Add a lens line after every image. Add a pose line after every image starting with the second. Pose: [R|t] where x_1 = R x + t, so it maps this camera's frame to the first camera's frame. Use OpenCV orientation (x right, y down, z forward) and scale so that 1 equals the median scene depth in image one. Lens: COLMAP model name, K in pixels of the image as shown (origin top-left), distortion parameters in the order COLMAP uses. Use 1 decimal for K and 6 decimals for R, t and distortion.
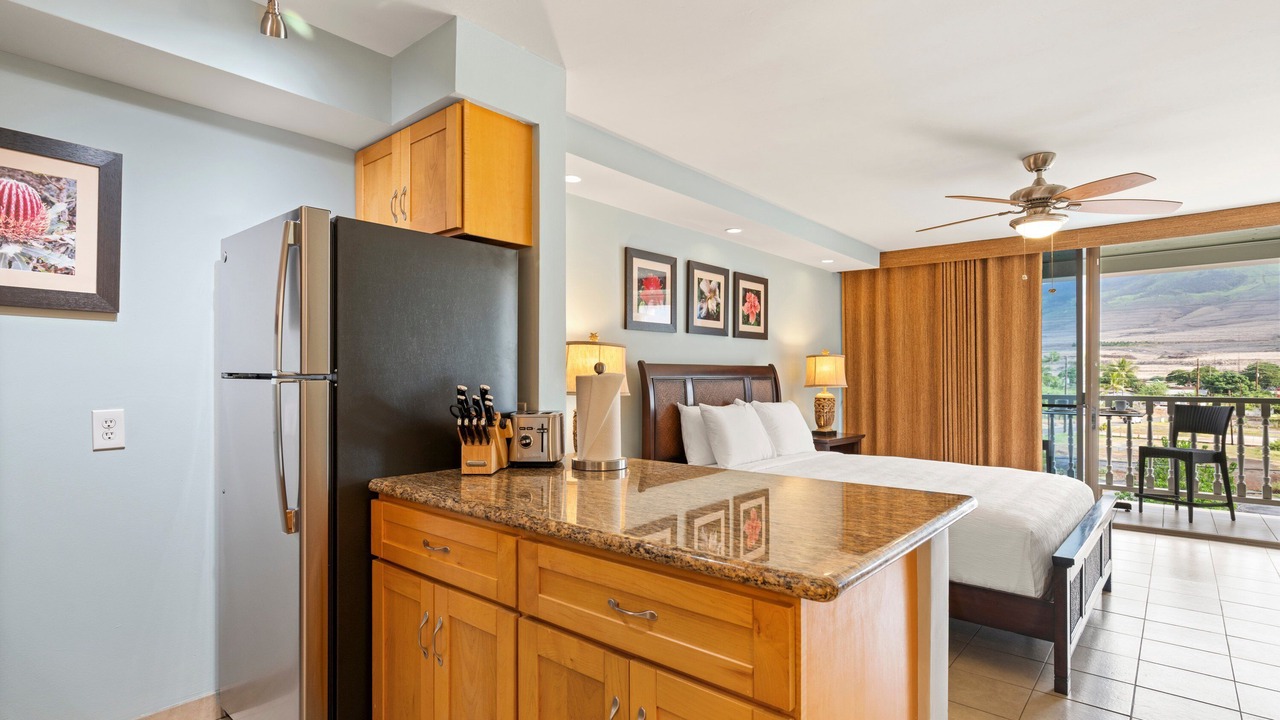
lens RADIAL K [[632.1, 0, 643.7], [0, 632.1, 370.6], [0, 0, 1]] dist [0.005878, -0.000224]
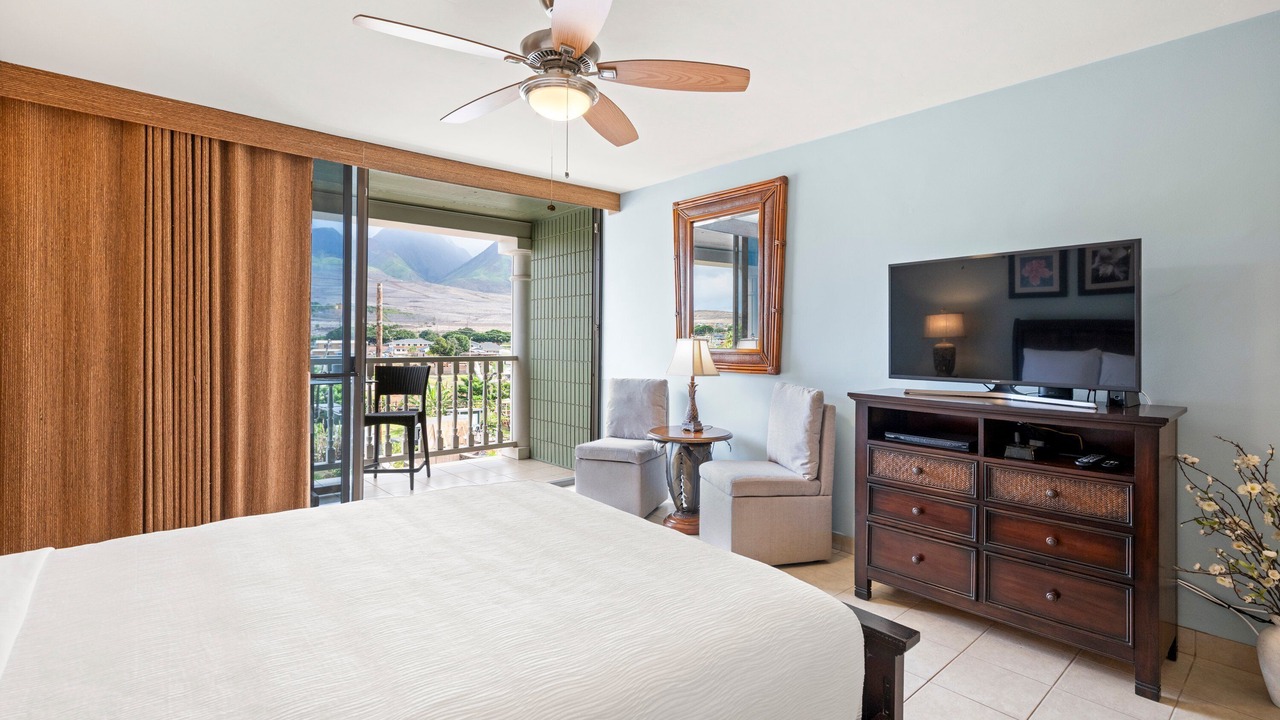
lens RADIAL K [[588.7, 0, 638.4], [0, 588.7, 342.0], [0, 0, 1]] dist [0.000631, 0.000216]
pose [[0.154707, -0.002271, 0.987958, 0.034932], [-0.014210, 0.999889, 0.004523, 0.007835], [-0.987858, -0.014739, 0.154658, 0.495695]]
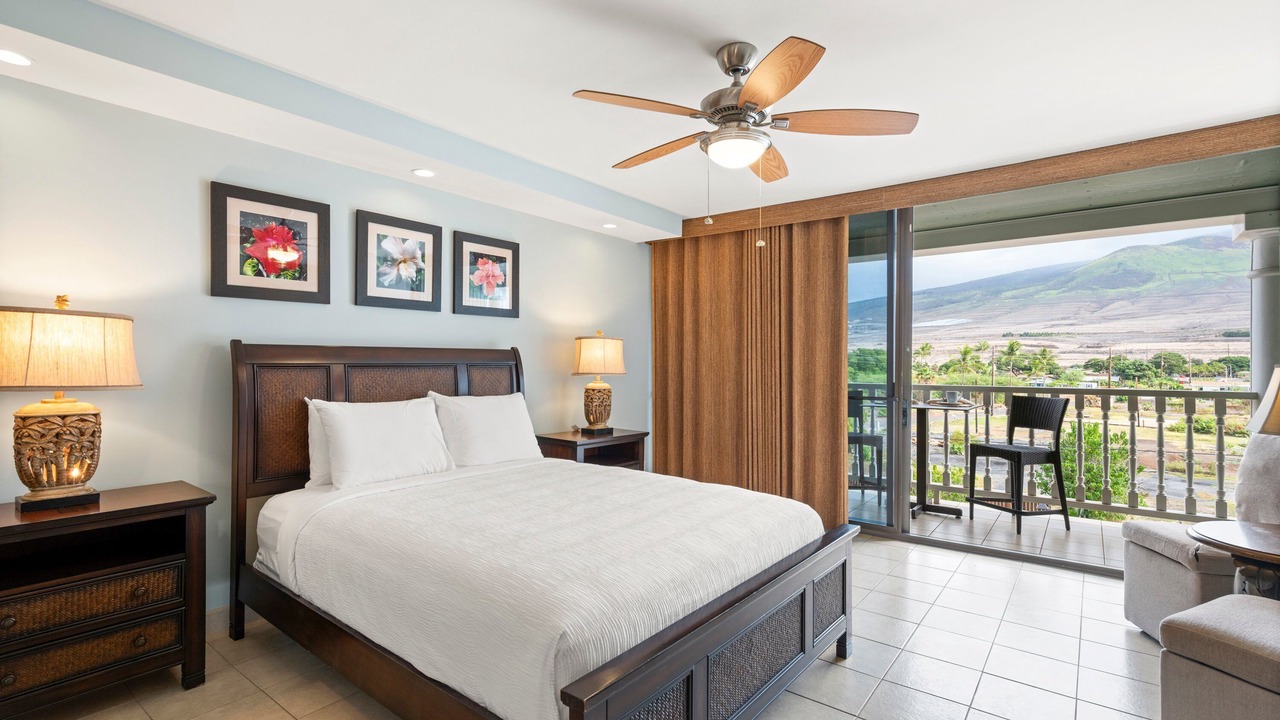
lens RADIAL K [[594.1, 0, 640.0], [0, 594.1, 360.0], [0, 0, 1]] dist [-0.001224, -0.000200]
pose [[0.999002, 0.003419, 0.044532, 0.291124], [-0.003612, 0.999984, 0.004238, 0.001887], [-0.044517, -0.004394, 0.998999, 0.204339]]
